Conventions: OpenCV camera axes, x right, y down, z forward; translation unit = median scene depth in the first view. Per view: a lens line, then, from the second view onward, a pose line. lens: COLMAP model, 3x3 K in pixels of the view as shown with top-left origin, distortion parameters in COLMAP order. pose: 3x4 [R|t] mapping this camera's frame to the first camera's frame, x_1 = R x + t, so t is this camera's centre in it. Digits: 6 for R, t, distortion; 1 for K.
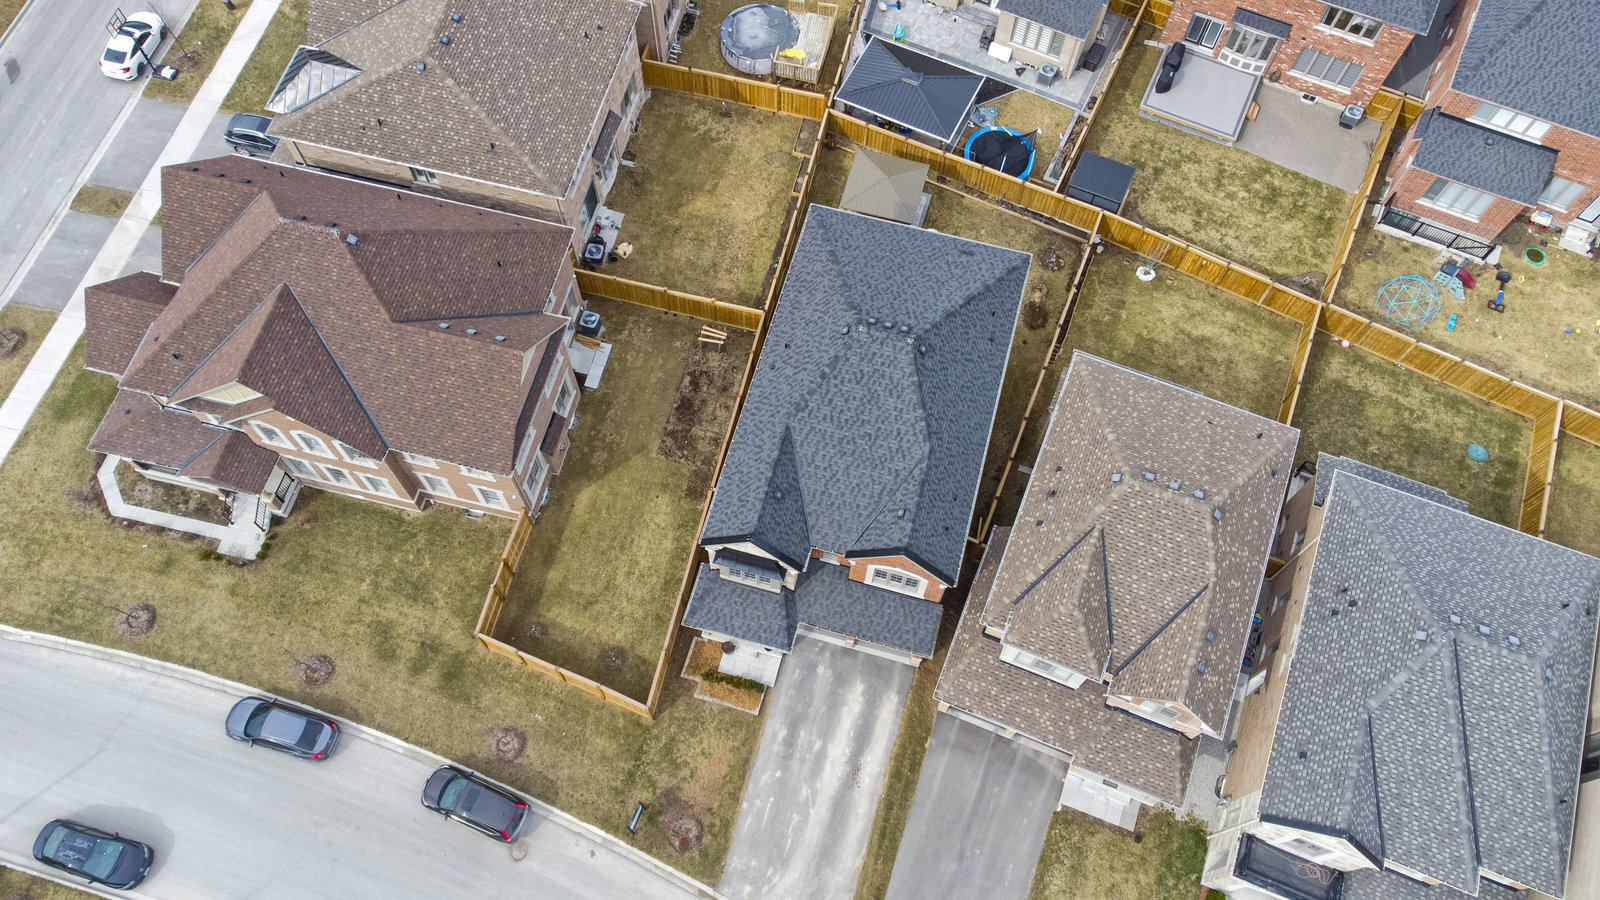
lens RADIAL K [[1191.2, 0, 794.7], [0, 1191.2, 446.6], [0, 0, 1]] dist [0.026541, 0.051849]
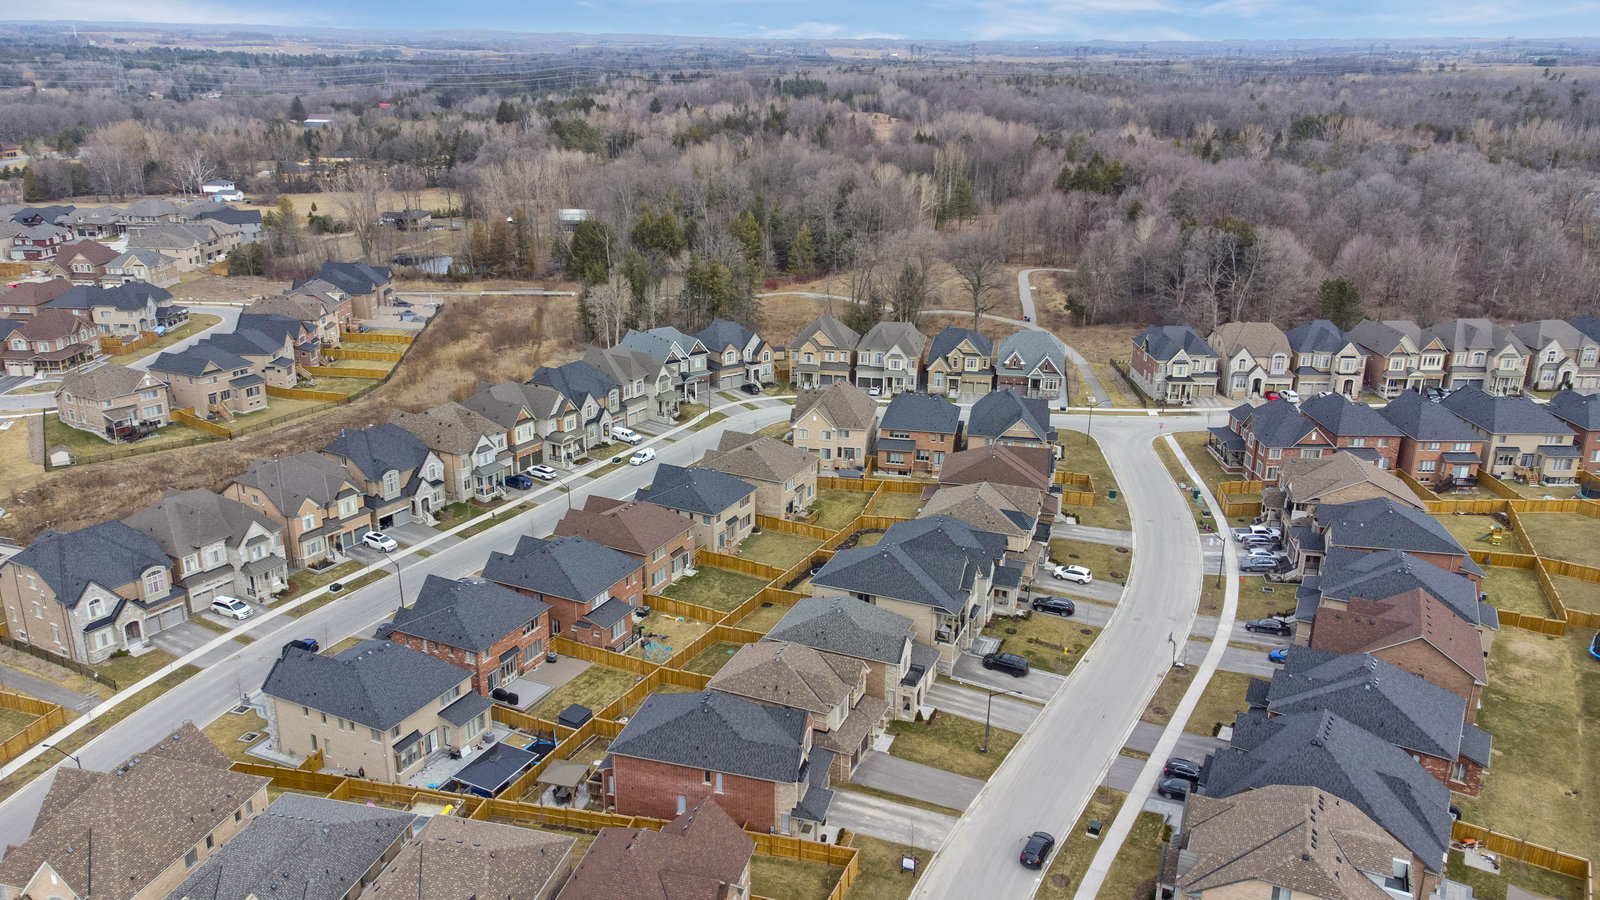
lens RADIAL K [[1187.4, 0, 794.0], [0, 1187.4, 446.8], [0, 0, 1]] dist [0.037924, 0.036241]
pose [[0.009880, -0.323860, 0.946054, -1.677350], [0.901521, 0.412208, 0.131695, -0.393413], [-0.432622, 0.851586, 0.296039, -0.120273]]
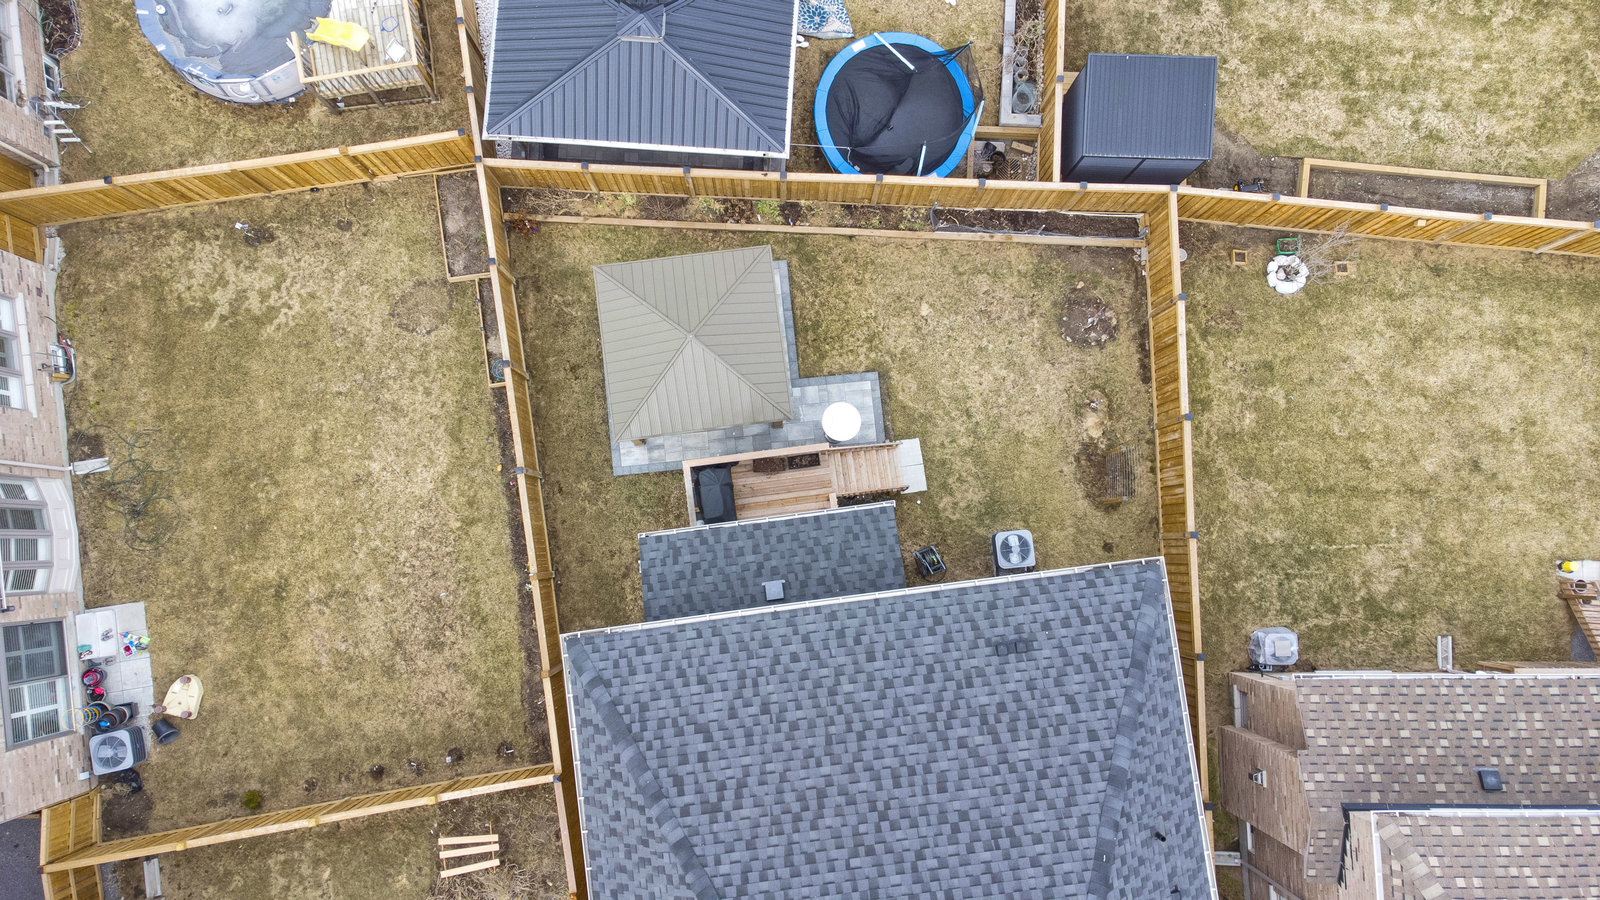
lens RADIAL K [[1187.4, 0, 794.0], [0, 1187.4, 446.8], [0, 0, 1]] dist [0.037924, 0.036241]
pose [[0.922119, -0.385793, 0.029325, 0.093871], [0.350677, 0.865392, 0.357942, -0.369658], [-0.163469, -0.319782, 0.933283, 0.677593]]
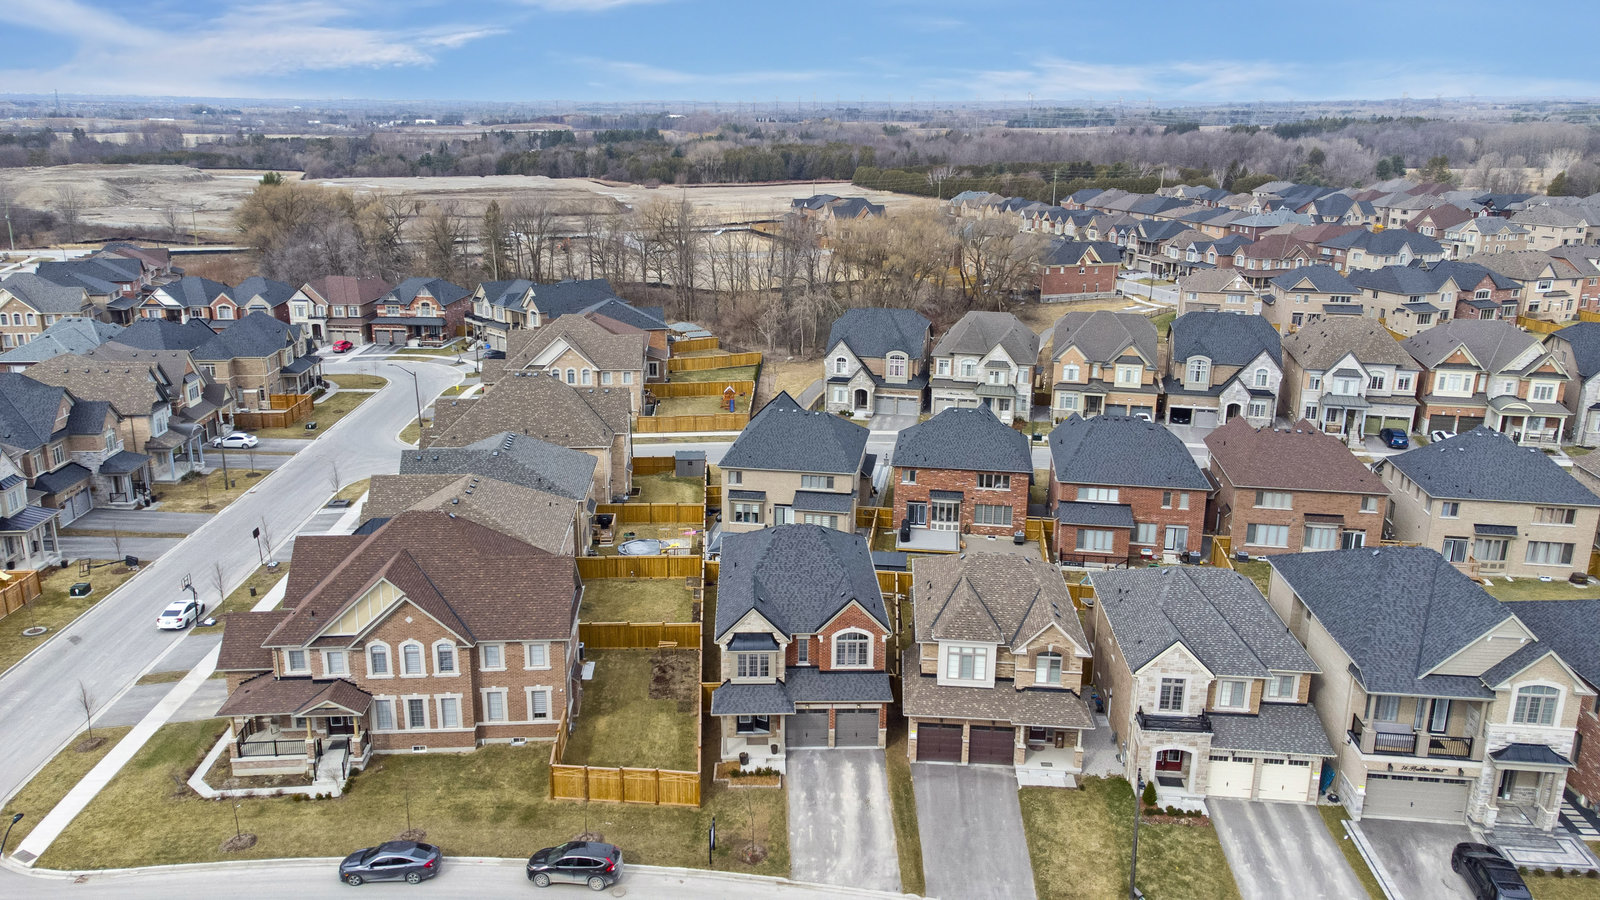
lens RADIAL K [[1187.5, 0, 794.0], [0, 1187.5, 443.0], [0, 0, 1]] dist [0.044016, 0.009354]
pose [[0.953653, -0.083808, 0.289000, -0.339783], [0.273234, 0.643505, -0.715013, 0.864627], [-0.126049, 0.760840, 0.636580, -0.089865]]
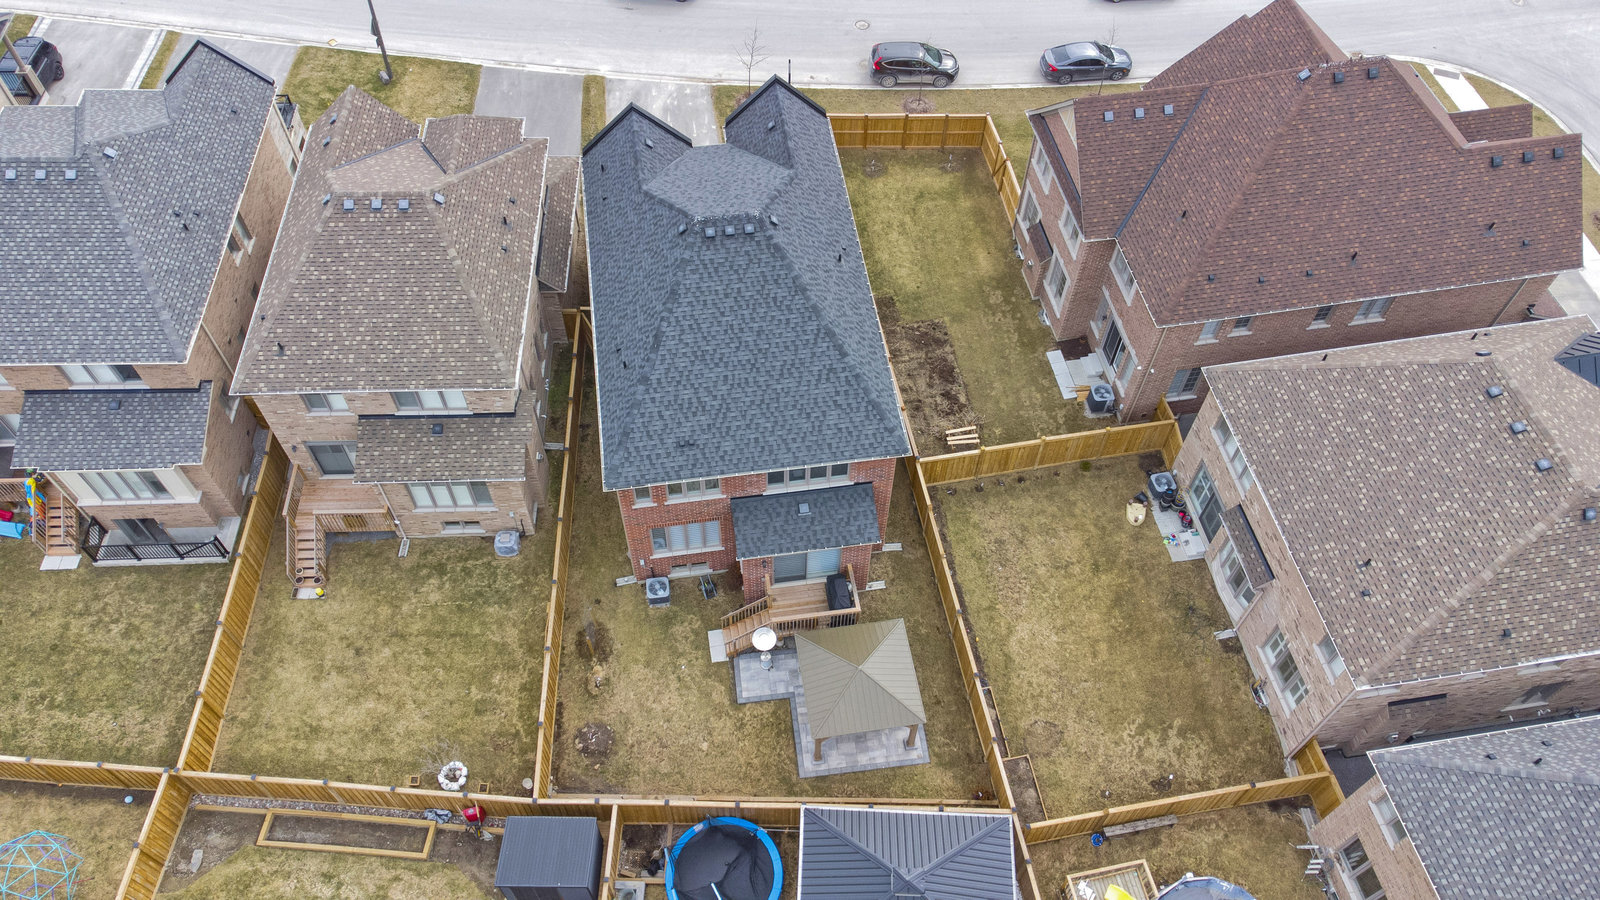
lens RADIAL K [[1187.4, 0, 794.0], [0, 1187.4, 446.8], [0, 0, 1]] dist [0.037924, 0.036241]
pose [[-0.914169, 0.318229, -0.251048, 0.266922], [-0.376021, -0.434570, 0.818387, -0.787334], [0.151337, 0.842543, 0.516931, 0.622058]]
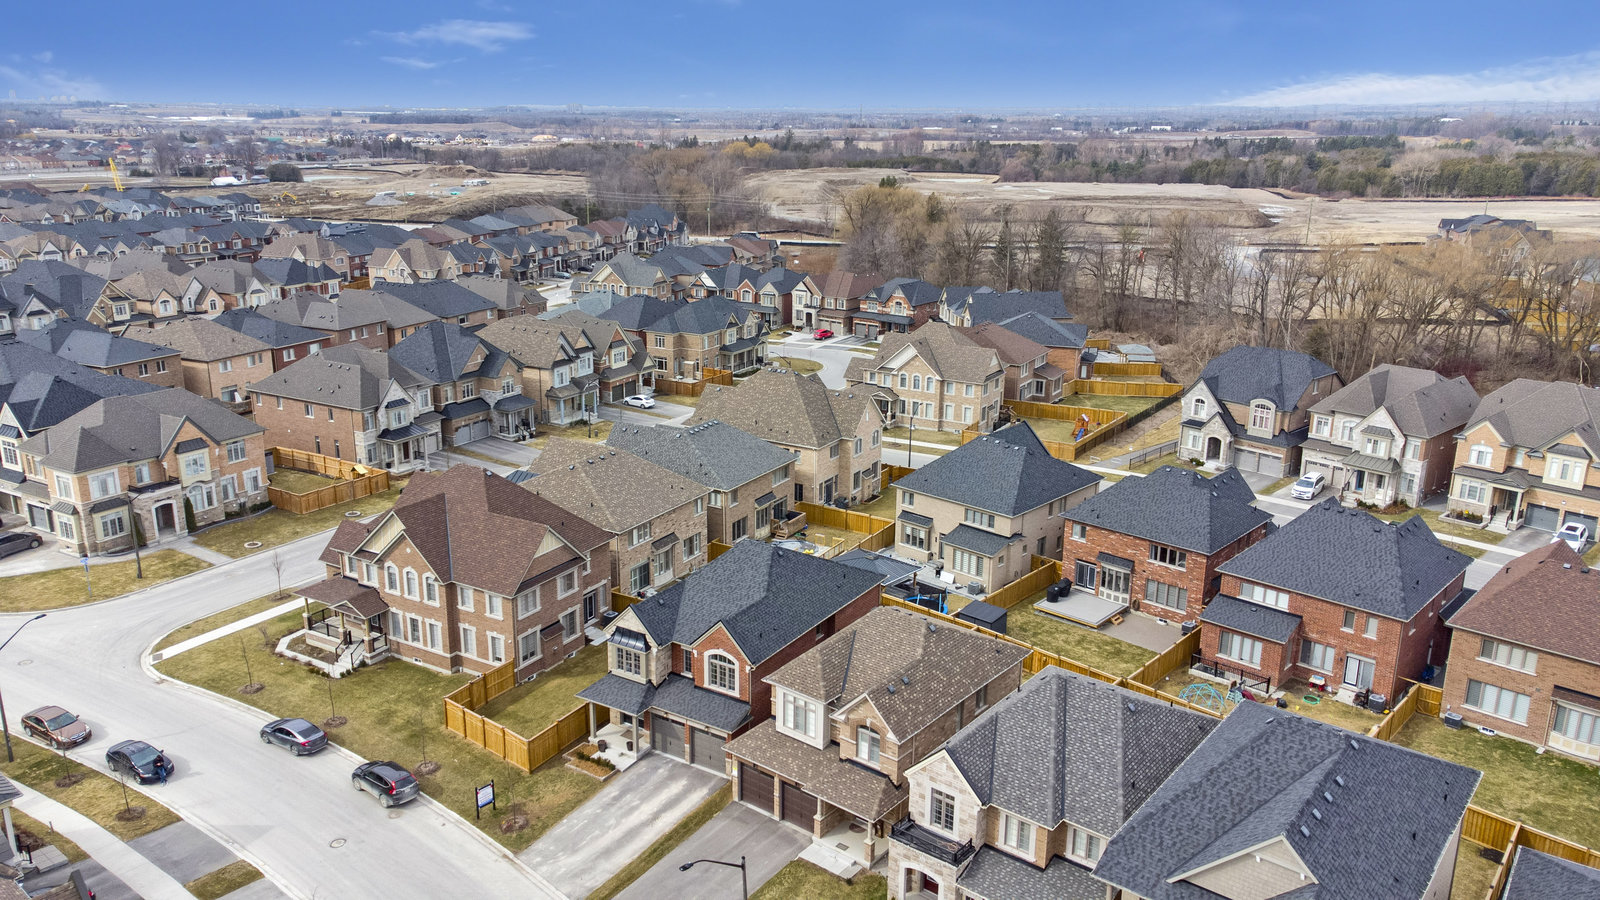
lens RADIAL K [[1191.2, 0, 794.7], [0, 1191.2, 446.6], [0, 0, 1]] dist [0.026541, 0.051849]
pose [[0.957691, 0.075887, -0.277613, 0.488366], [-0.259827, 0.642798, -0.720625, 0.846350], [0.123763, 0.762267, 0.635320, -0.089687]]
